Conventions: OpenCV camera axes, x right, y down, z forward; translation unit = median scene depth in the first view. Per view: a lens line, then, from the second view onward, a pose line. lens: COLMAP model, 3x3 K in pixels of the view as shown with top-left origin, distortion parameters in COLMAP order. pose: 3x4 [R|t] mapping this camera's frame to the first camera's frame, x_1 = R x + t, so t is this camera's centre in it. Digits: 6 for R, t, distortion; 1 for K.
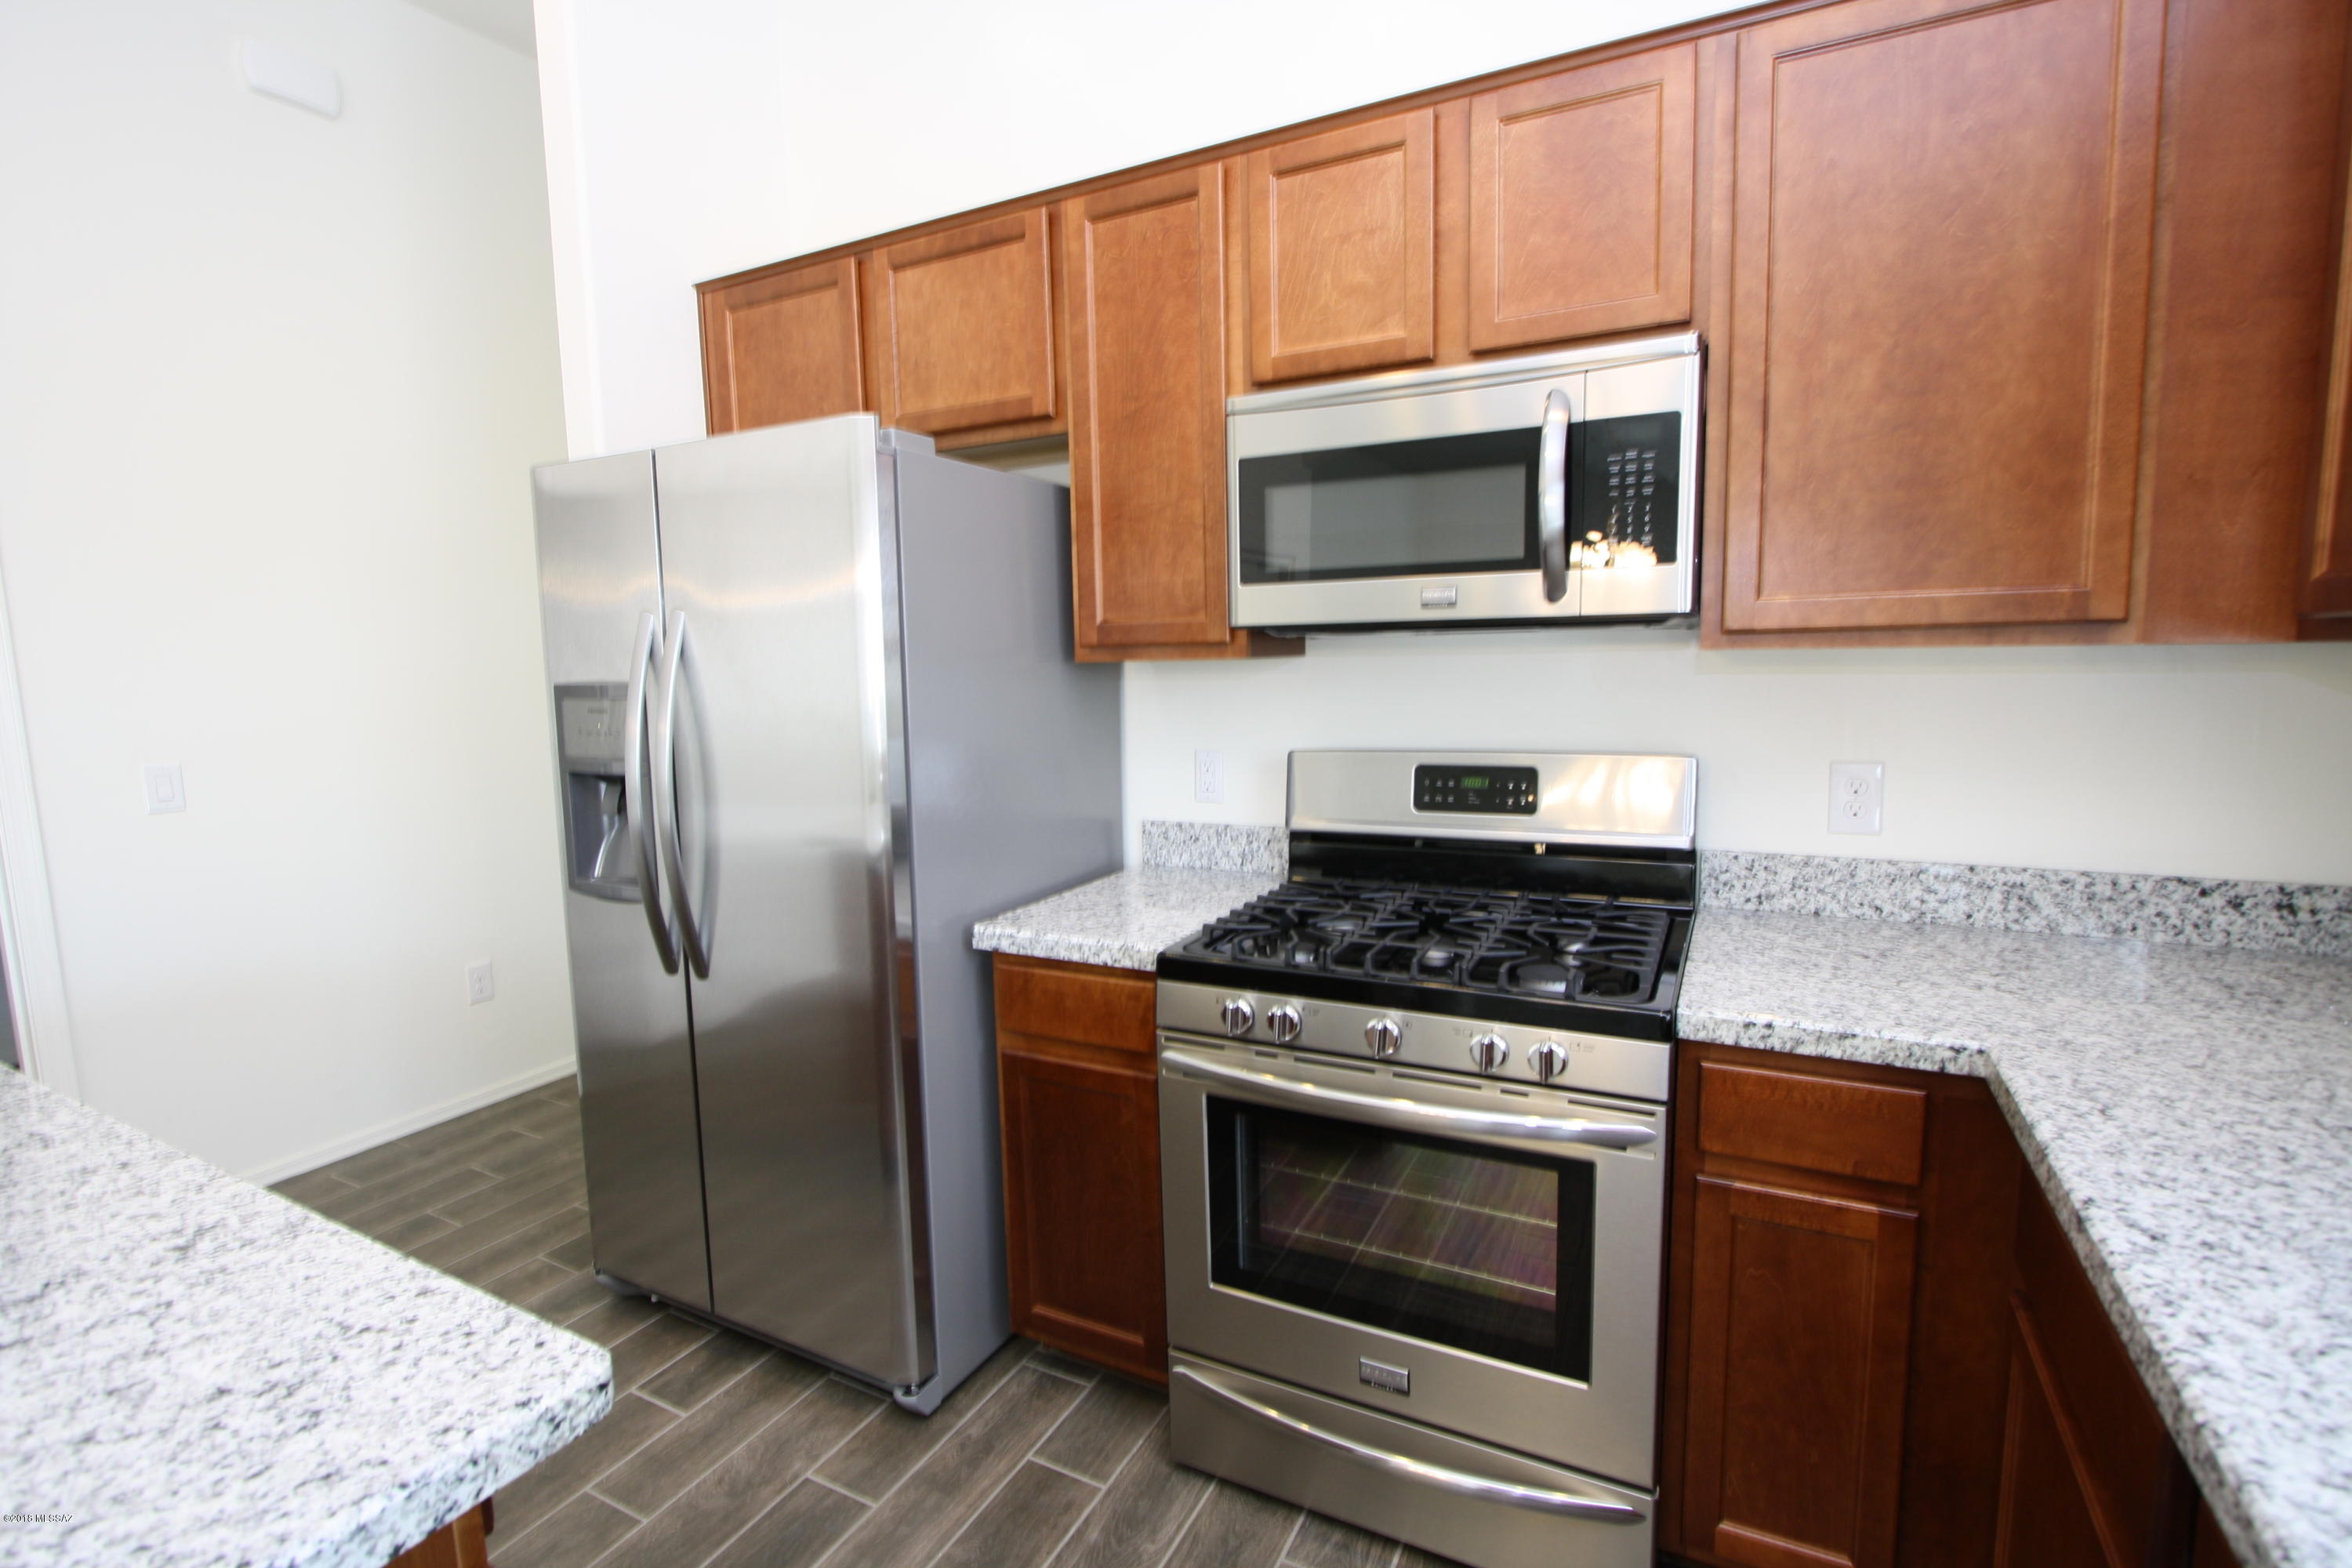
lens RADIAL K [[1098.8, 0, 1159.8], [0, 1098.8, 788.6], [0, 0, 1]] dist [-0.021266, 0.004621]
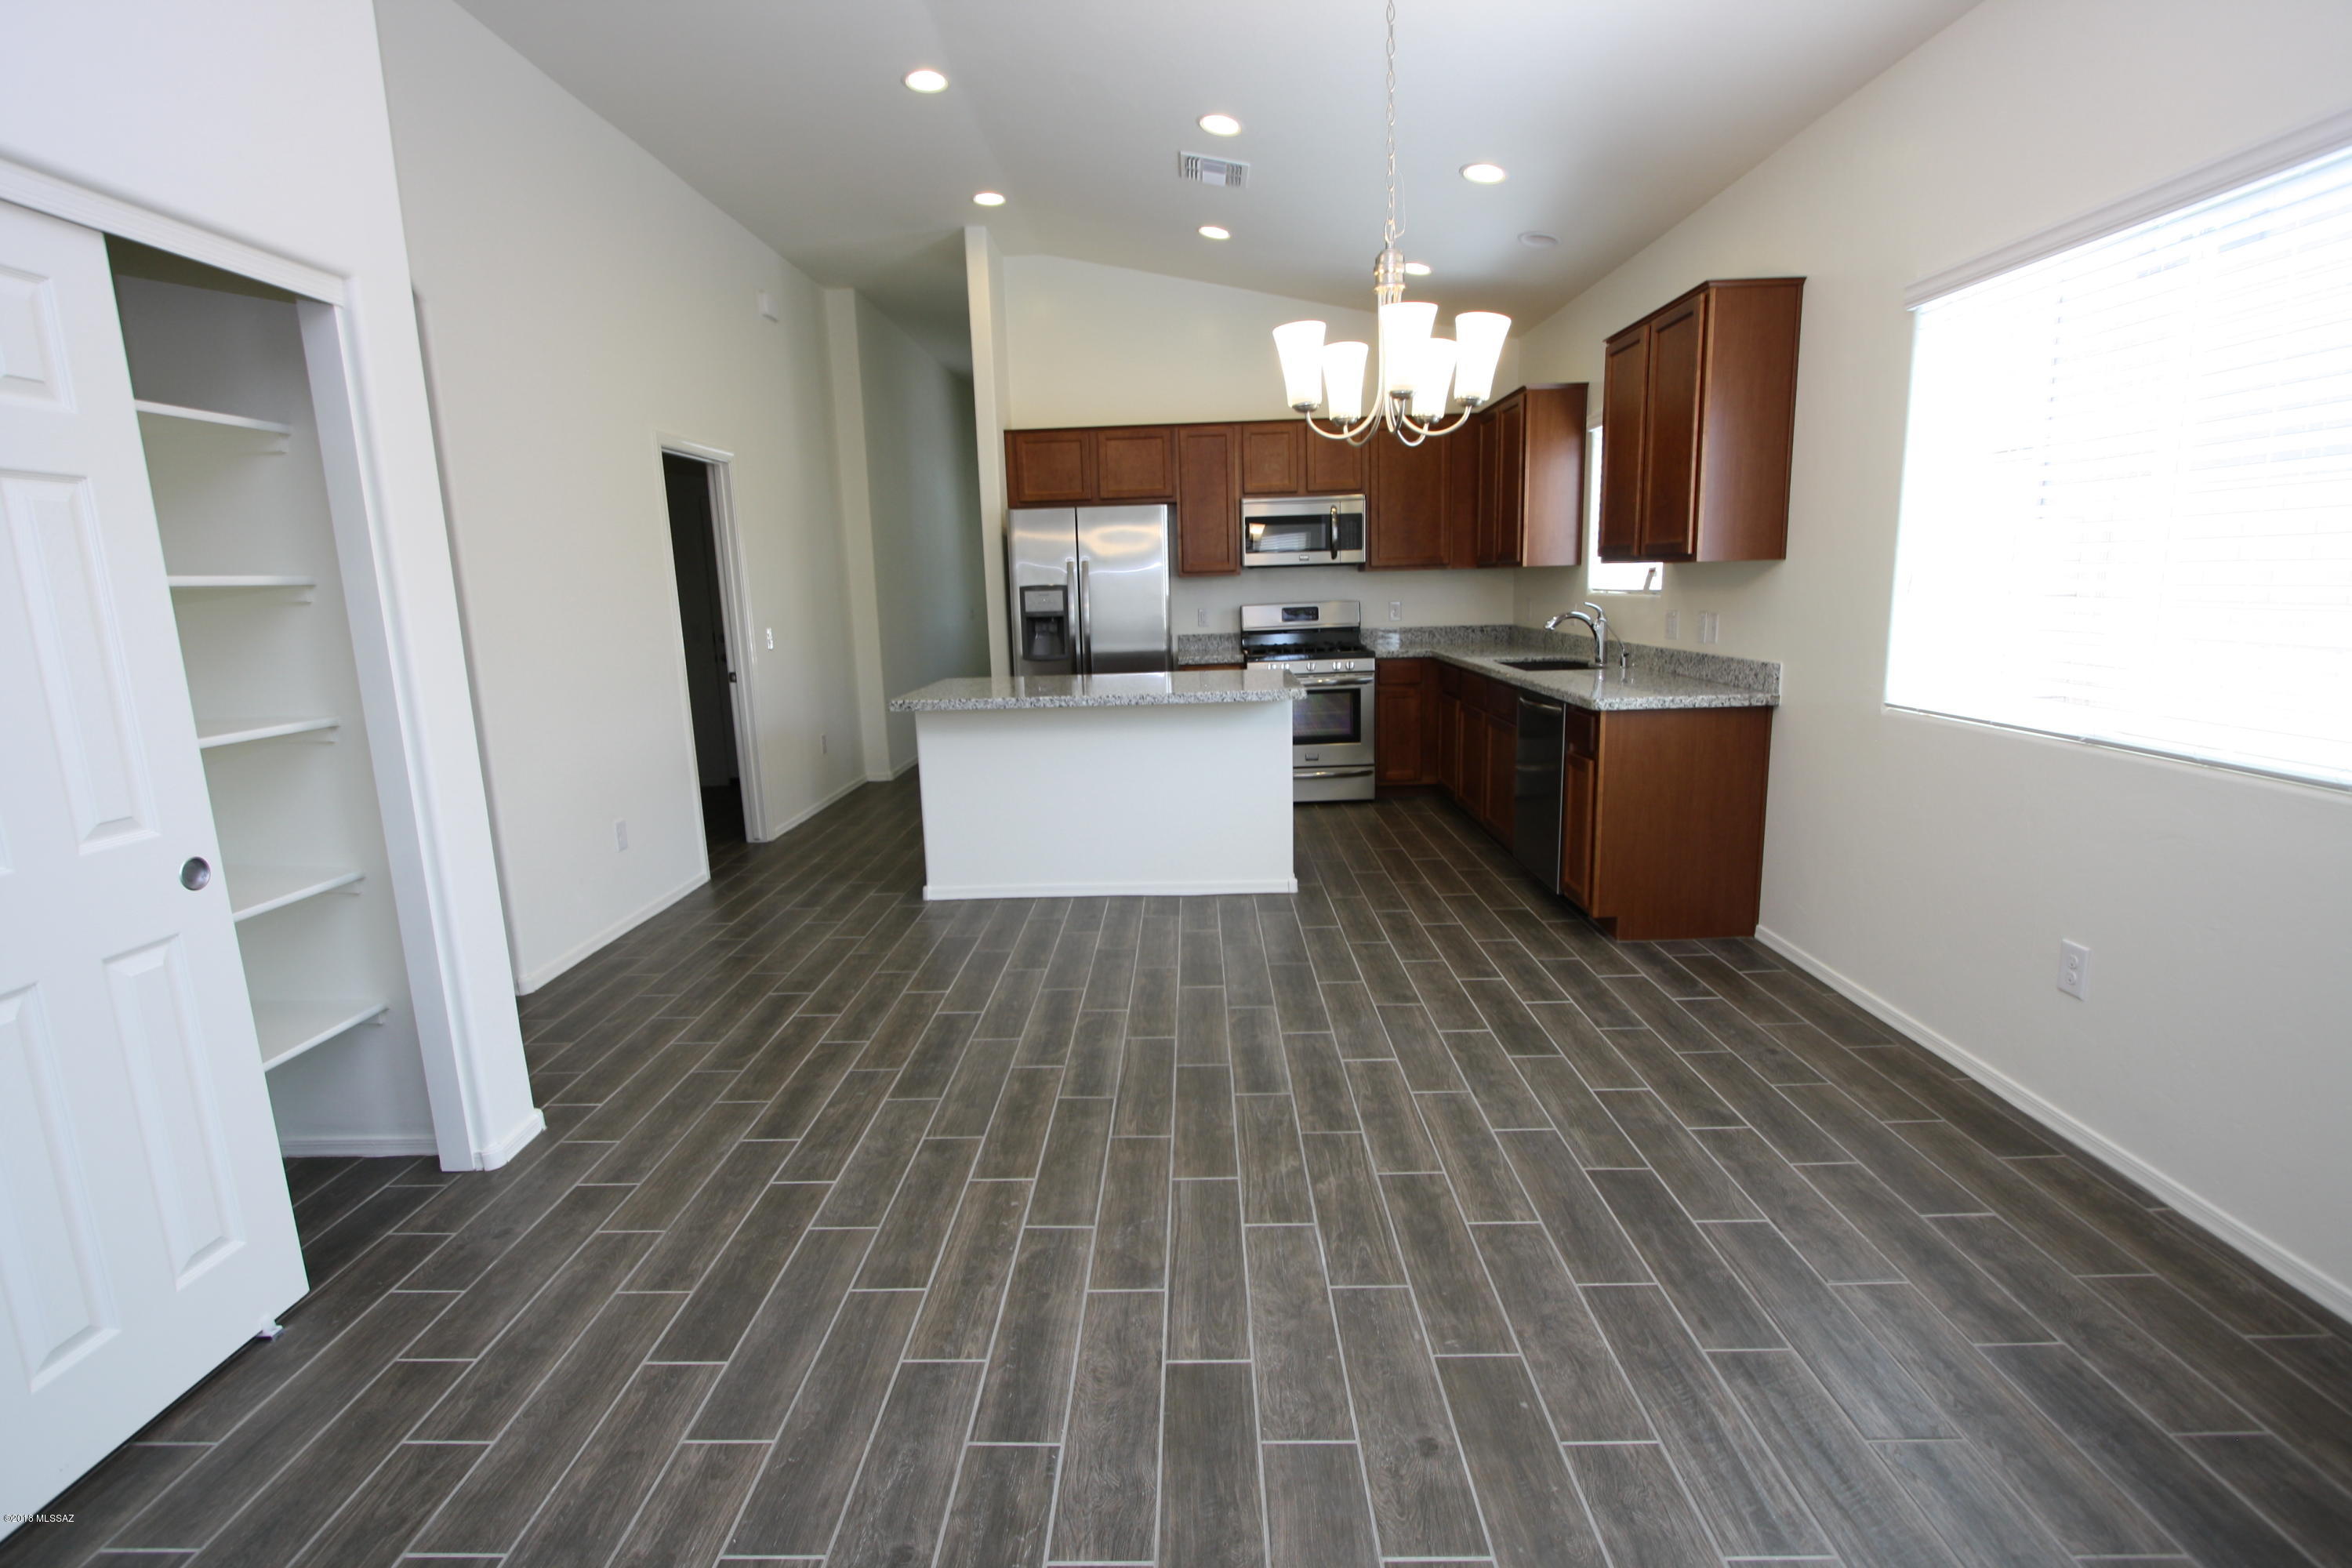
lens RADIAL K [[1098.8, 0, 1159.6], [0, 1098.8, 778.0], [0, 0, 1]] dist [-0.021266, 0.004621]
pose [[0.893072, -0.087386, 0.441345, -1.923676], [0.067309, 0.995867, 0.060979, 0.314929], [-0.444850, -0.024752, 0.895263, -2.171621]]
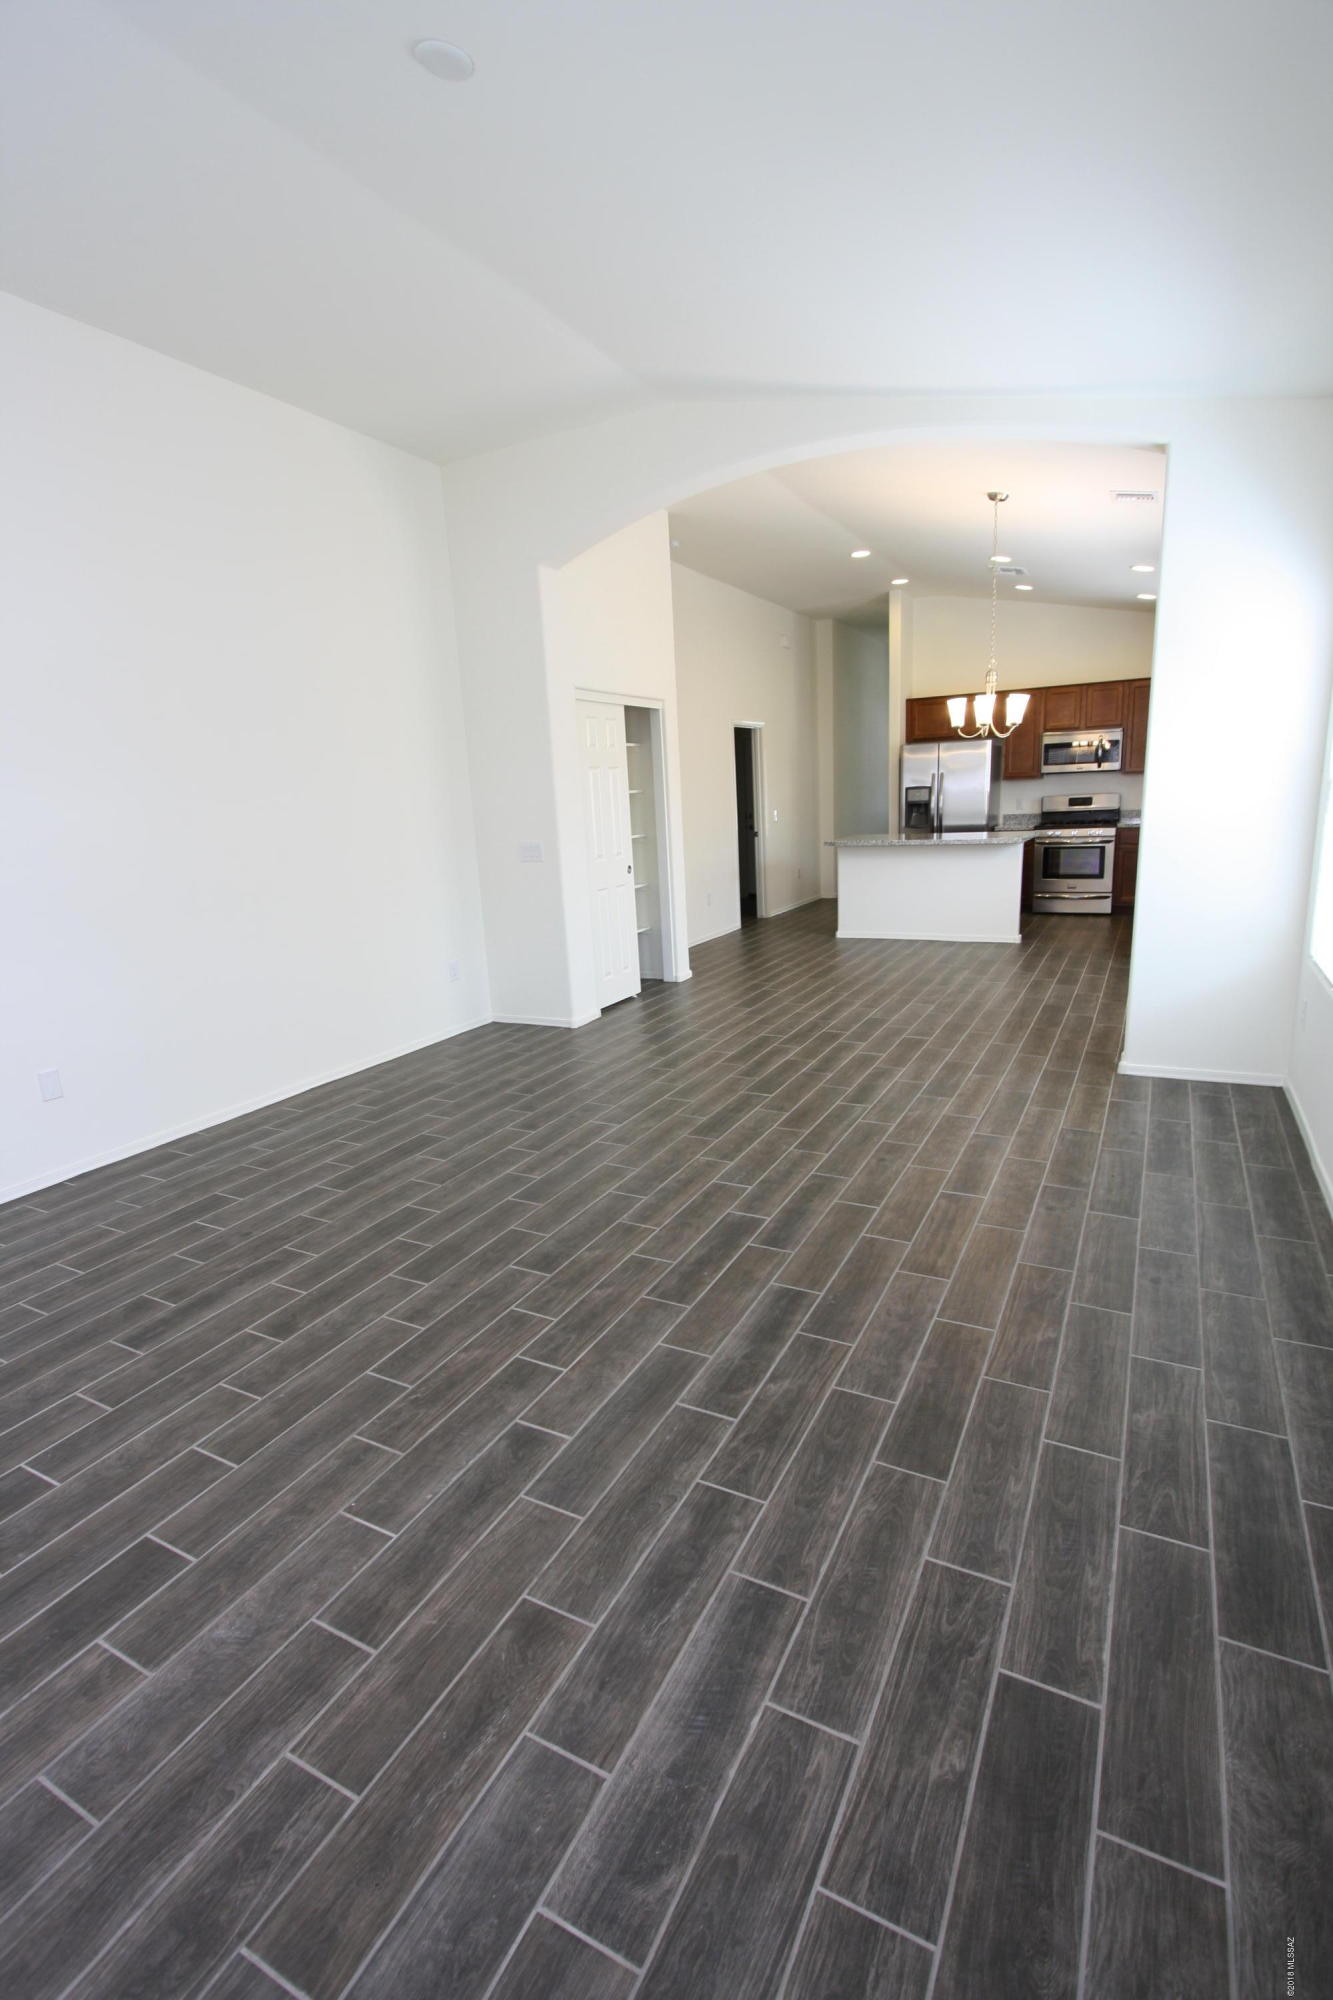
lens RADIAL K [[934.3, 0, 667.3], [0, 934.3, 1022.4], [0, 0, 1]] dist [-0.021266, 0.004621]
pose [[0.999538, -0.028703, 0.009951, -2.233351], [0.027301, 0.992380, 0.120155, 0.577339], [-0.013324, -0.119828, 0.992705, -4.490747]]
